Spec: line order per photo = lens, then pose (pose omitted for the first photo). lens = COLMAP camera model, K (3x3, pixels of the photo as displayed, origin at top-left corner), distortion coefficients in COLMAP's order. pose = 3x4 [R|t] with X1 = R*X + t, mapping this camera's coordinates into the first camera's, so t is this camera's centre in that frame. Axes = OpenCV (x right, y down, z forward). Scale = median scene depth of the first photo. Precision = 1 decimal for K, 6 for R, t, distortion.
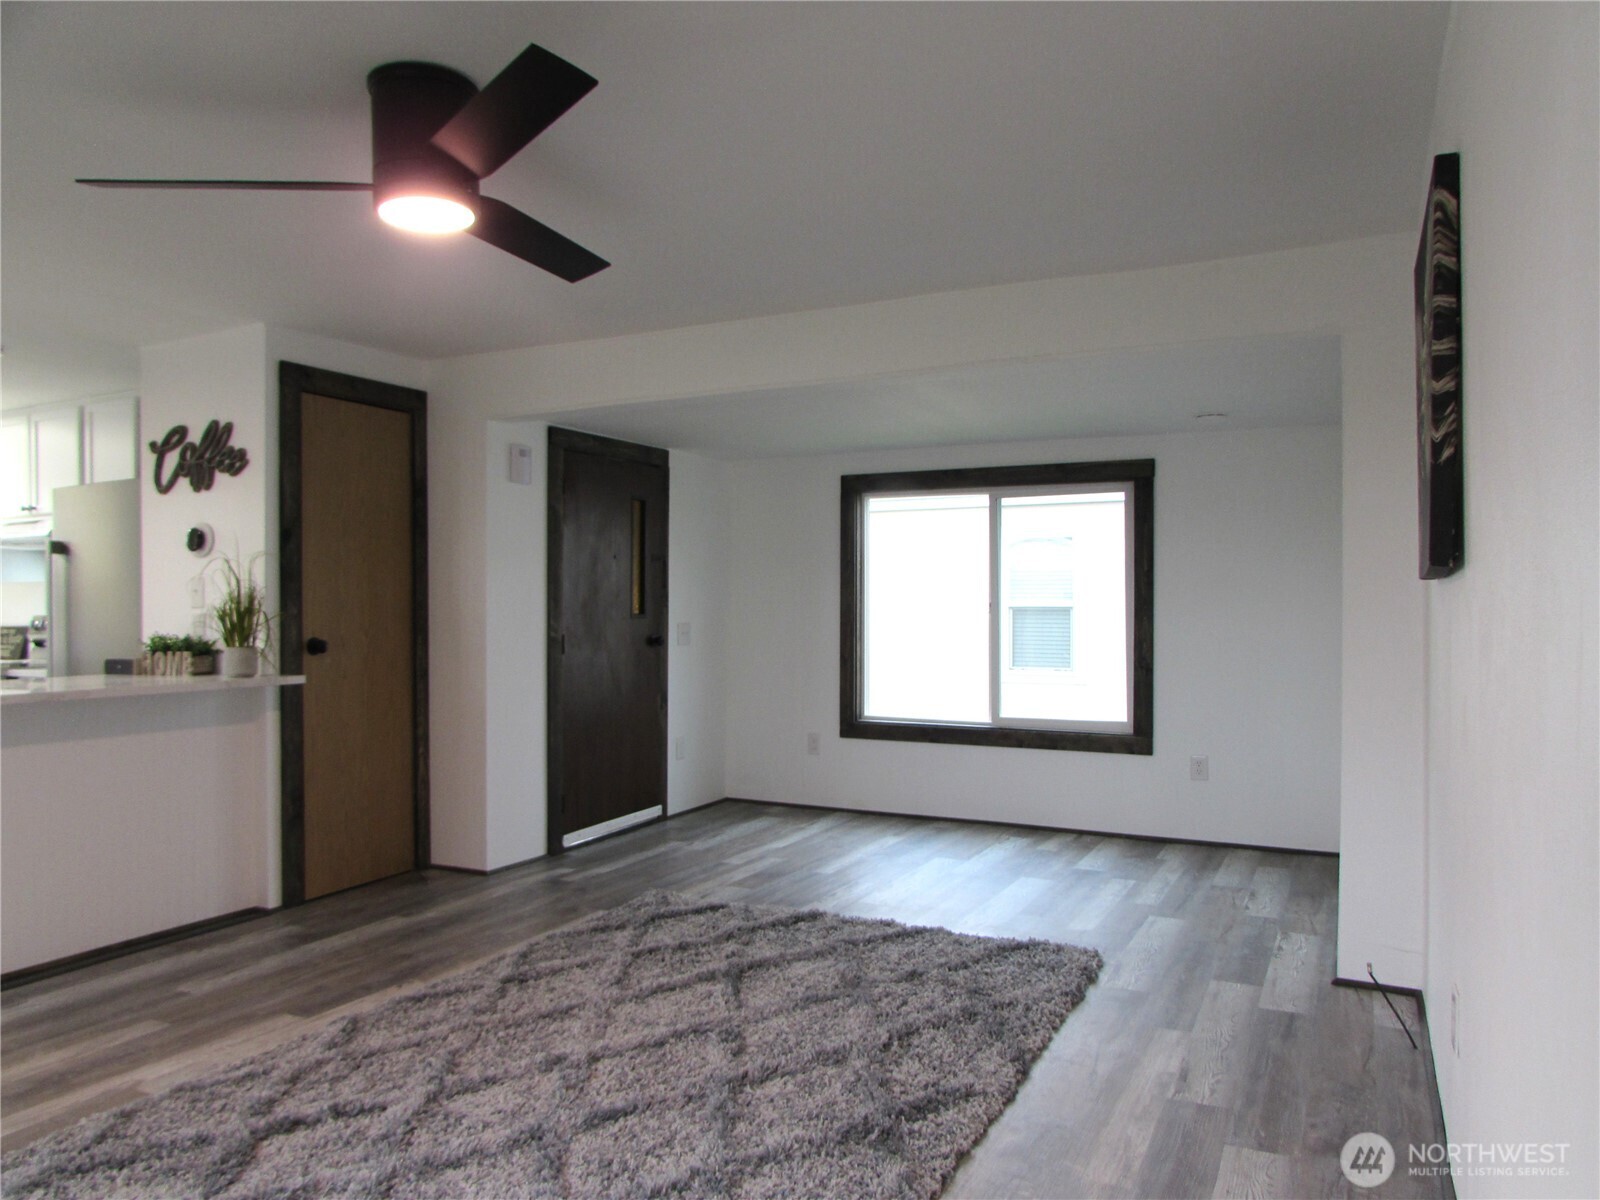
lens RADIAL K [[1128.8, 0, 808.9], [0, 1128.8, 593.5], [0, 0, 1]] dist [-0.036617, 0.012625]
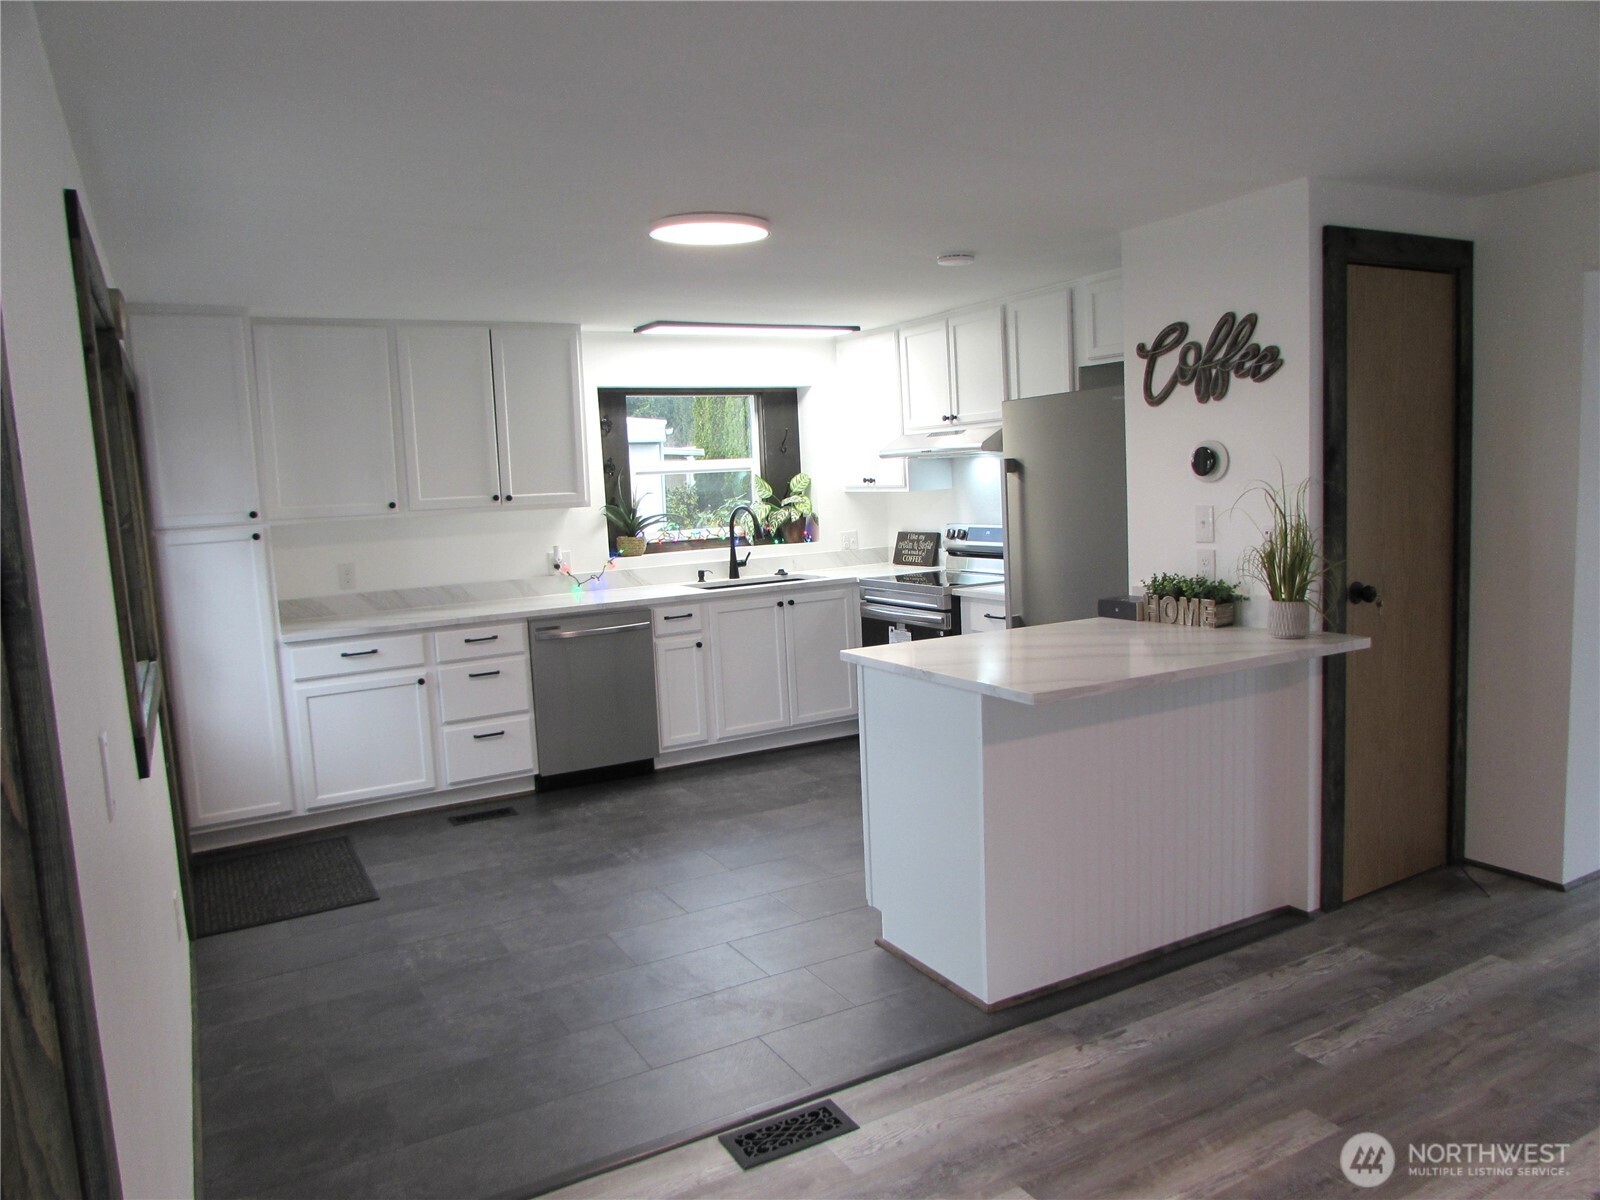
lens RADIAL K [[1128.8, 0, 808.9], [0, 1128.8, 593.5], [0, 0, 1]] dist [-0.036617, 0.012625]
pose [[0.823220, 0.035341, -0.566622, -0.317212], [0.041349, 0.991677, 0.121926, -0.065093], [0.566215, -0.123802, 0.814907, 0.142910]]
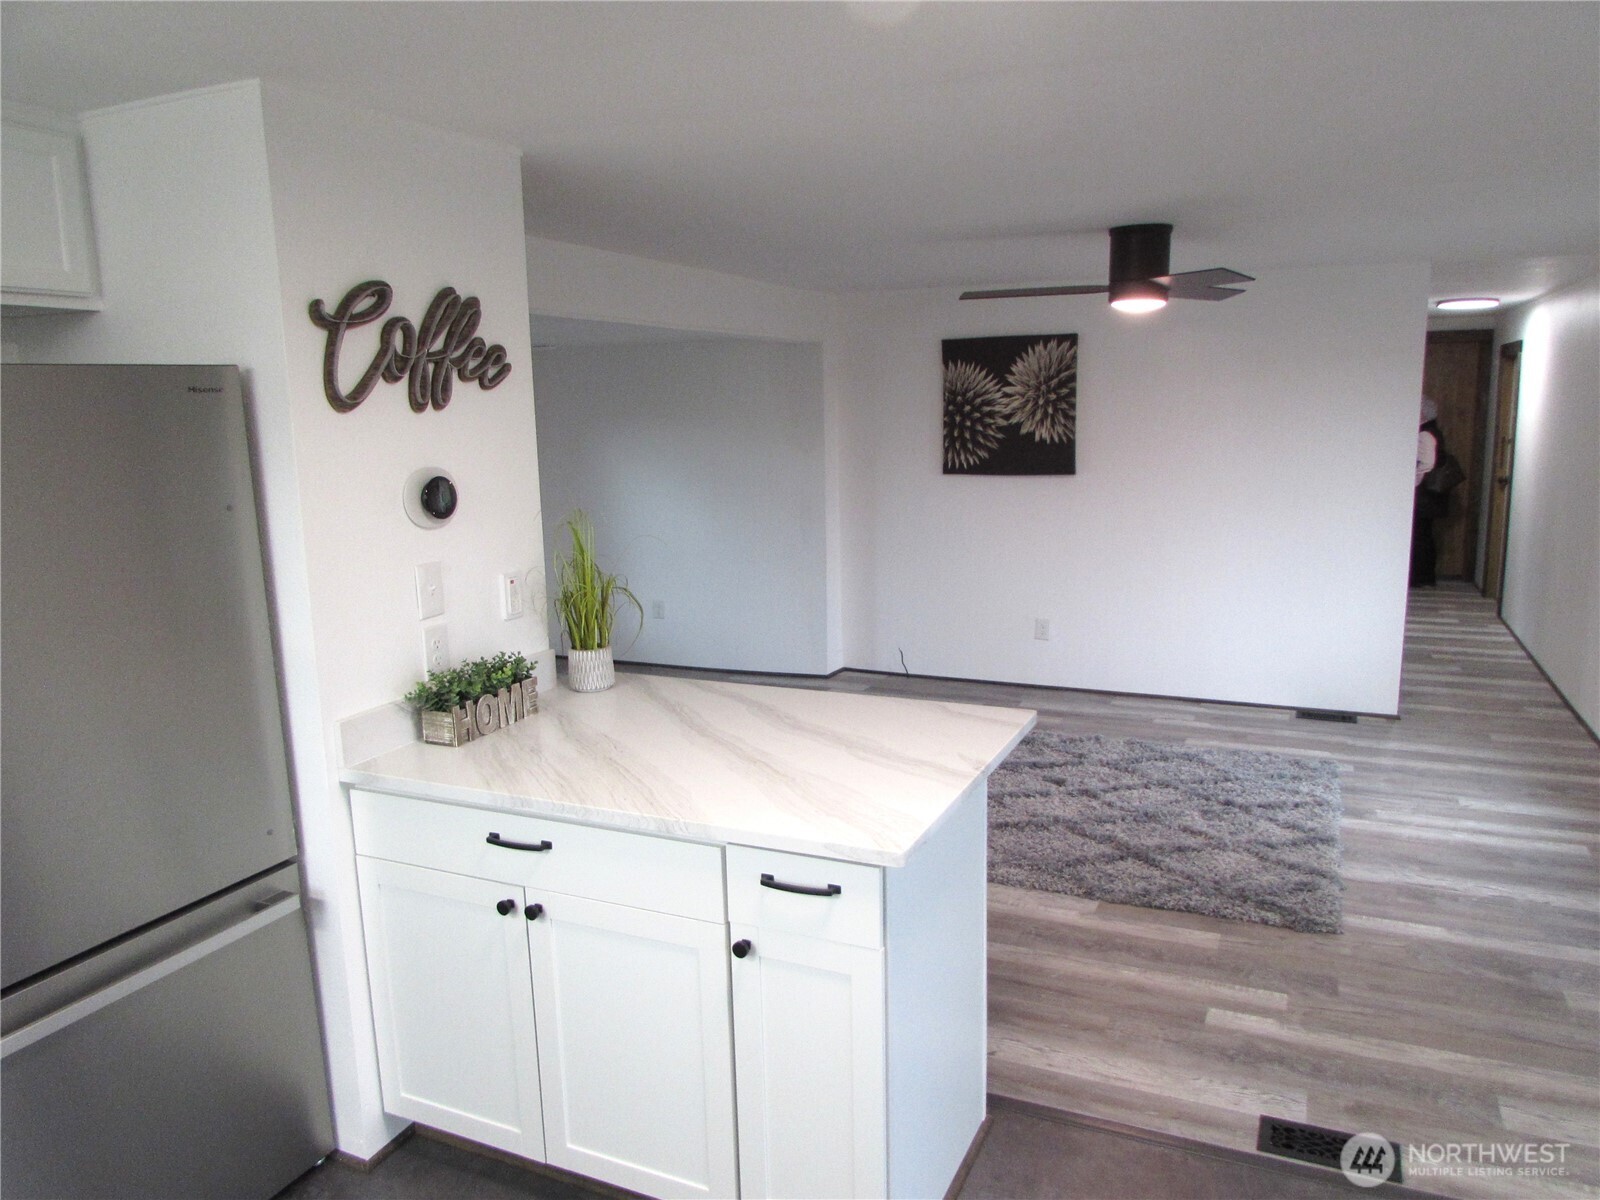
lens RADIAL K [[1108.9, 0, 804.8], [0, 1108.9, 597.4], [0, 0, 1]] dist [-0.017257, -0.001911]
pose [[-0.023370, -0.161712, 0.986561, -1.125932], [0.019249, 0.986575, 0.162170, -0.086286], [-0.999542, 0.022780, -0.019943, 0.833176]]
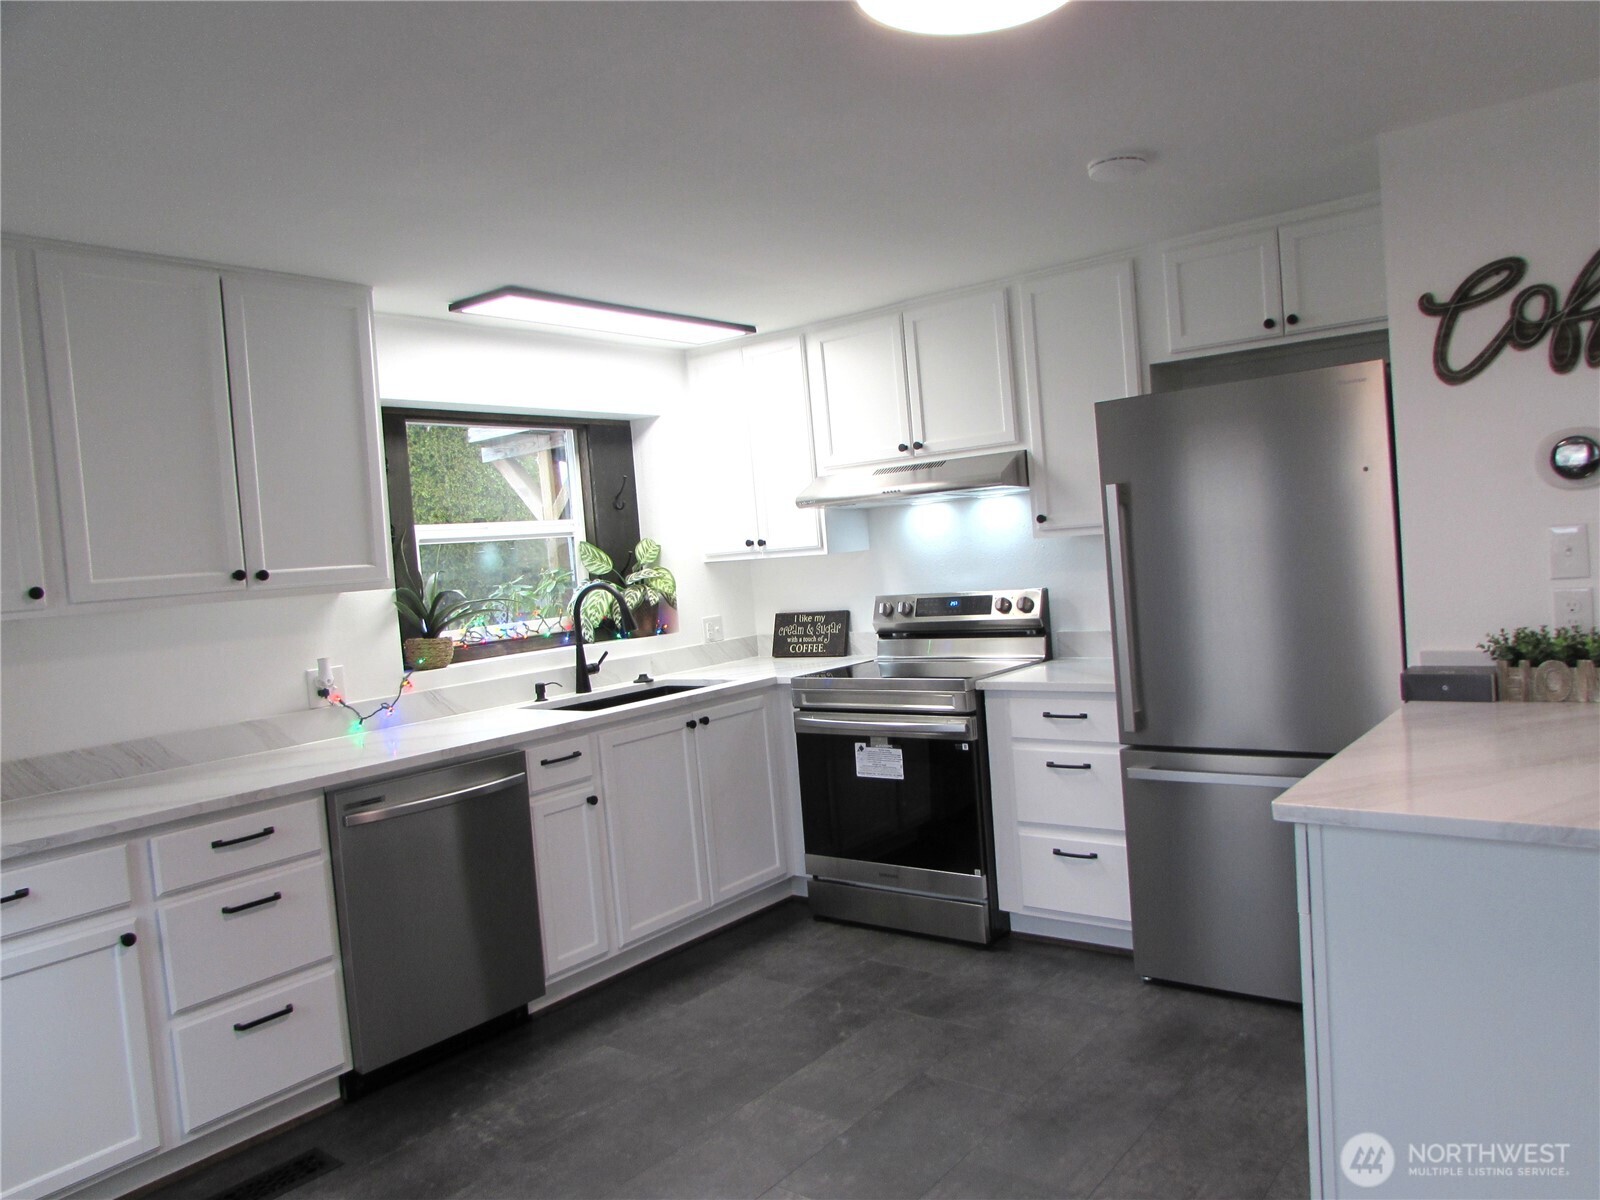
lens RADIAL K [[1141.8, 0, 803.8], [0, 1141.8, 596.6], [0, 0, 1]] dist [-0.007860, 0.000804]
pose [[0.973741, -0.052431, -0.221537, -0.809488], [0.067018, 0.996015, 0.058846, -0.038834], [0.217569, -0.072148, 0.973375, 0.360928]]
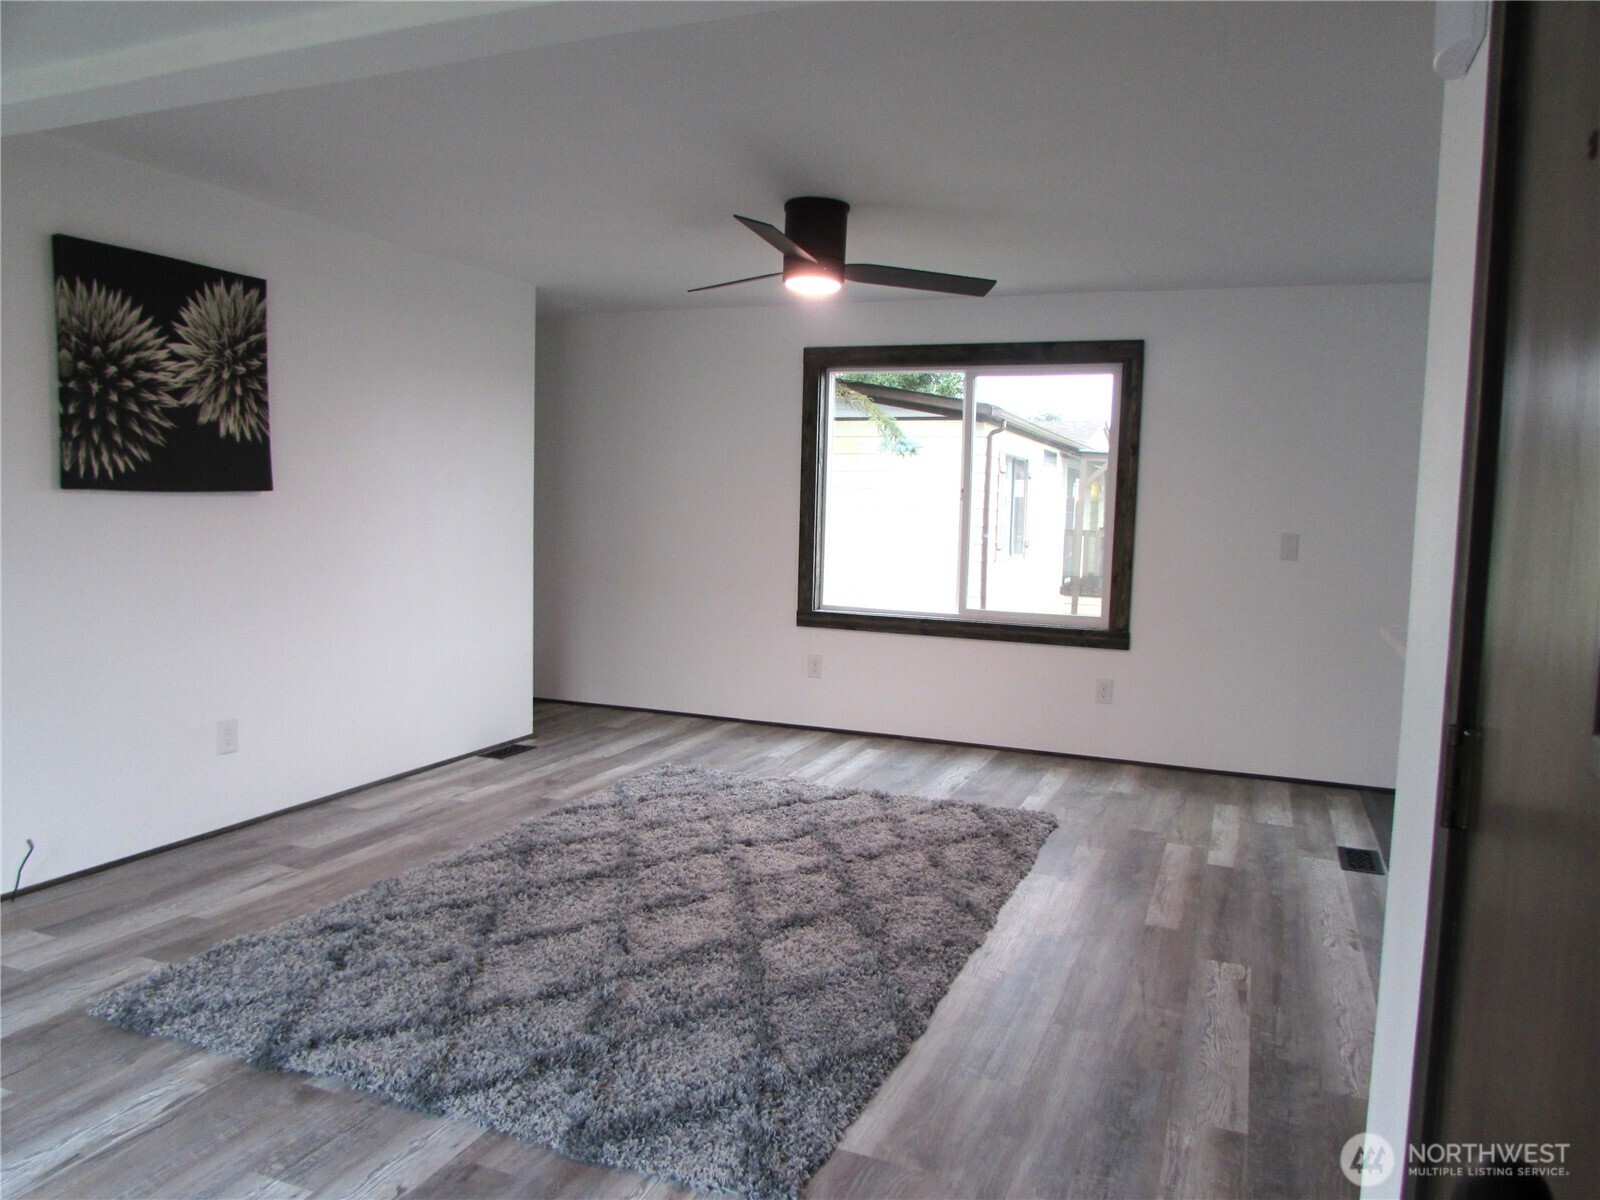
lens RADIAL K [[1141.8, 0, 803.8], [0, 1141.8, 596.6], [0, 0, 1]] dist [-0.007860, 0.000804]
pose [[-0.998373, -0.012953, -0.055529, -0.127400], [-0.017809, 0.995974, 0.087860, -0.009494], [0.054168, 0.088706, -0.994584, 1.447344]]
